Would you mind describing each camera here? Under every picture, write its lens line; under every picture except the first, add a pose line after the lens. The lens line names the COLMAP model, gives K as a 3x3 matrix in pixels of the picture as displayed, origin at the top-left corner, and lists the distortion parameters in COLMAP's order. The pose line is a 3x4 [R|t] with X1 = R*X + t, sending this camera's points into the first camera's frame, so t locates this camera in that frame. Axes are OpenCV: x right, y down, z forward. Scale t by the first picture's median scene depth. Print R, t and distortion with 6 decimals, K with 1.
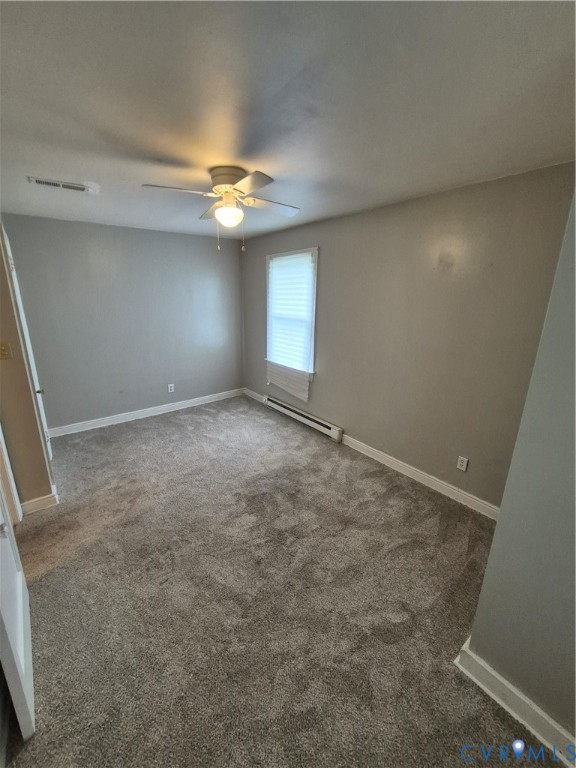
lens RADIAL K [[309.6, 0, 276.5], [0, 309.6, 379.1], [0, 0, 1]] dist [-0.000456, -0.000135]
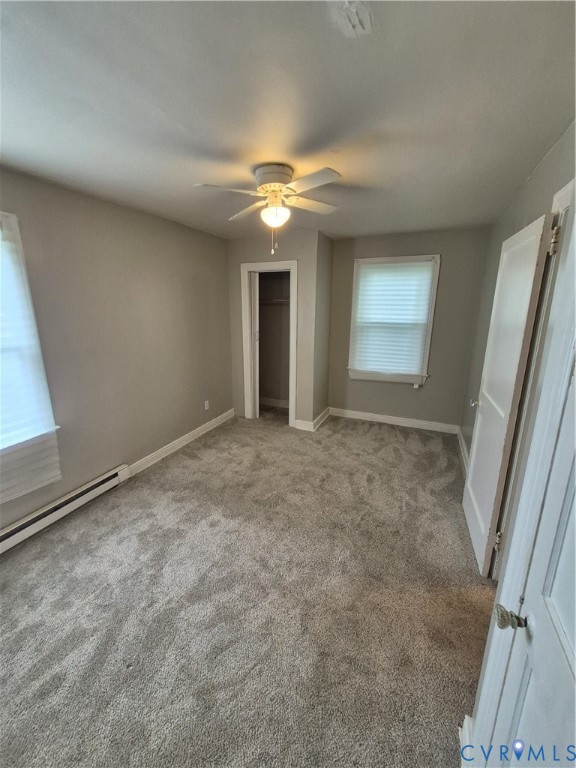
lens RADIAL K [[306.9, 0, 285.2], [0, 306.9, 373.1], [0, 0, 1]] dist [-0.000107, -0.000031]
pose [[-0.488918, -0.210410, 0.846574, -0.811648], [0.235648, 0.902537, 0.360412, -0.314269], [-0.839898, 0.375706, -0.391684, 1.143381]]
